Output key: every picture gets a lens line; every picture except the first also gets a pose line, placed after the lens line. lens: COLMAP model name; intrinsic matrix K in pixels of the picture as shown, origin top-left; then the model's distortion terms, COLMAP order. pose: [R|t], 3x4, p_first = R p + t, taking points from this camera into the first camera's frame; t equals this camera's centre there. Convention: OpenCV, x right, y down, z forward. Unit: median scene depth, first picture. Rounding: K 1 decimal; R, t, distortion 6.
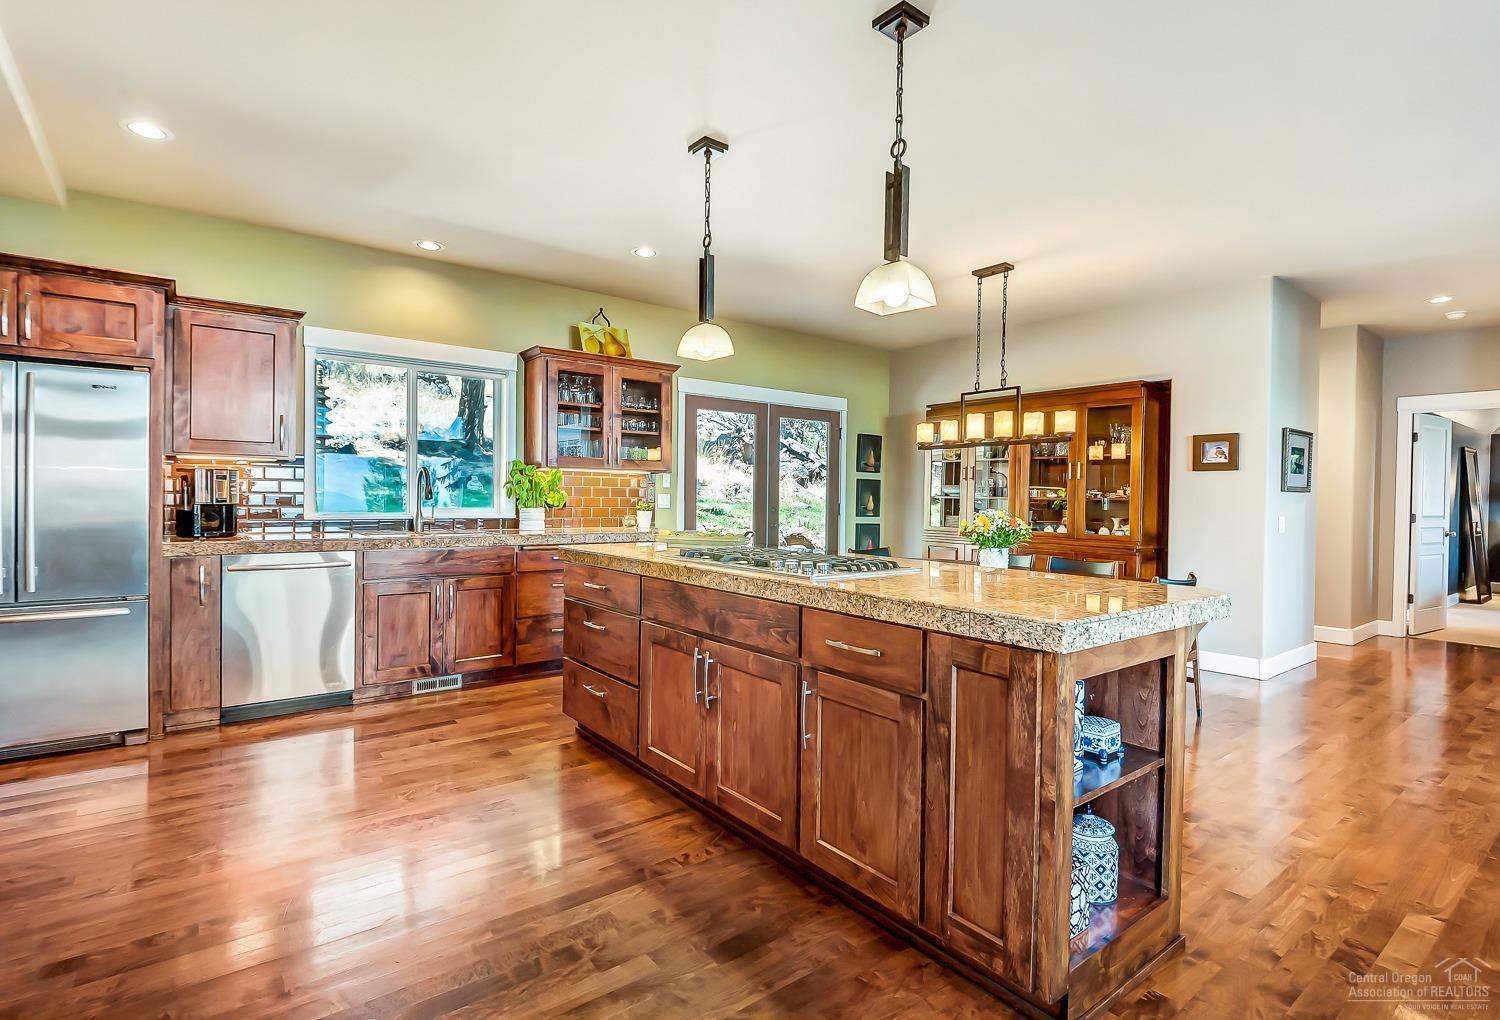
lens RADIAL K [[732.7, 0, 748.1], [0, 732.7, 504.2], [0, 0, 1]] dist [0.001348, 0.000571]
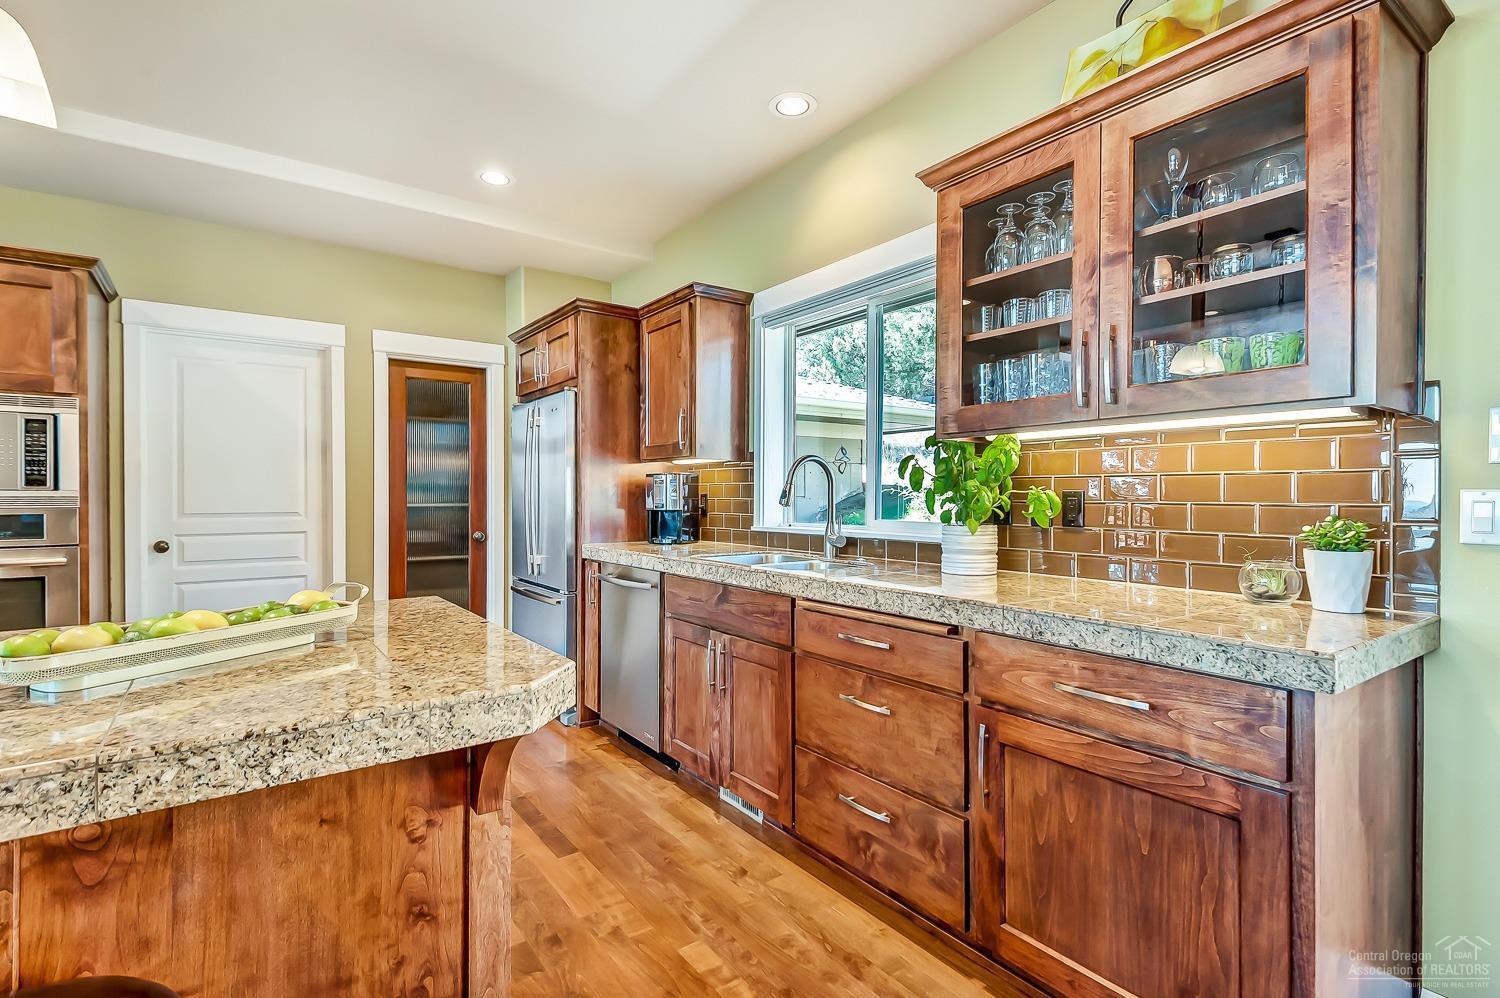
lens RADIAL K [[707.0, 0, 750.0], [0, 707.0, 499.0], [0, 0, 1]] dist [0.000691, -0.000794]
pose [[-0.029752, -0.007879, -0.999526, 0.173585], [-0.011834, 0.999902, -0.007529, -0.006530], [0.999487, 0.011605, -0.029842, 0.966141]]
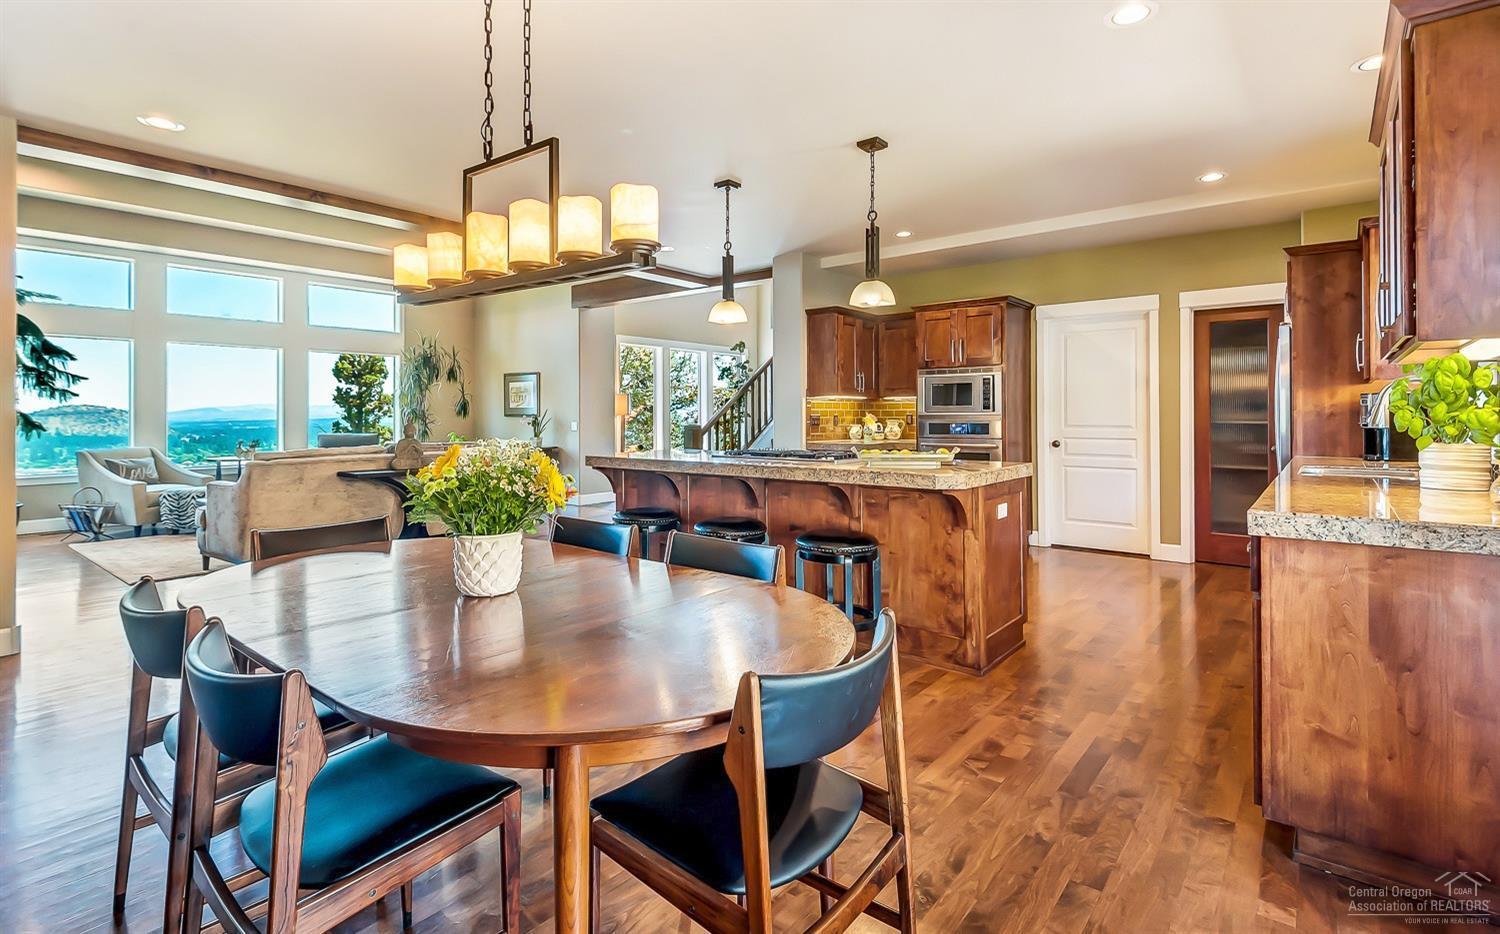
lens RADIAL K [[747.2, 0, 748.1], [0, 747.2, 404.3], [0, 0, 1]] dist [-0.000340, 0.000260]
pose [[-0.977380, -0.014868, -0.210967, 0.286781], [-0.013900, 0.999885, -0.006071, -0.010515], [0.211033, -0.003001, -0.977474, 1.534450]]
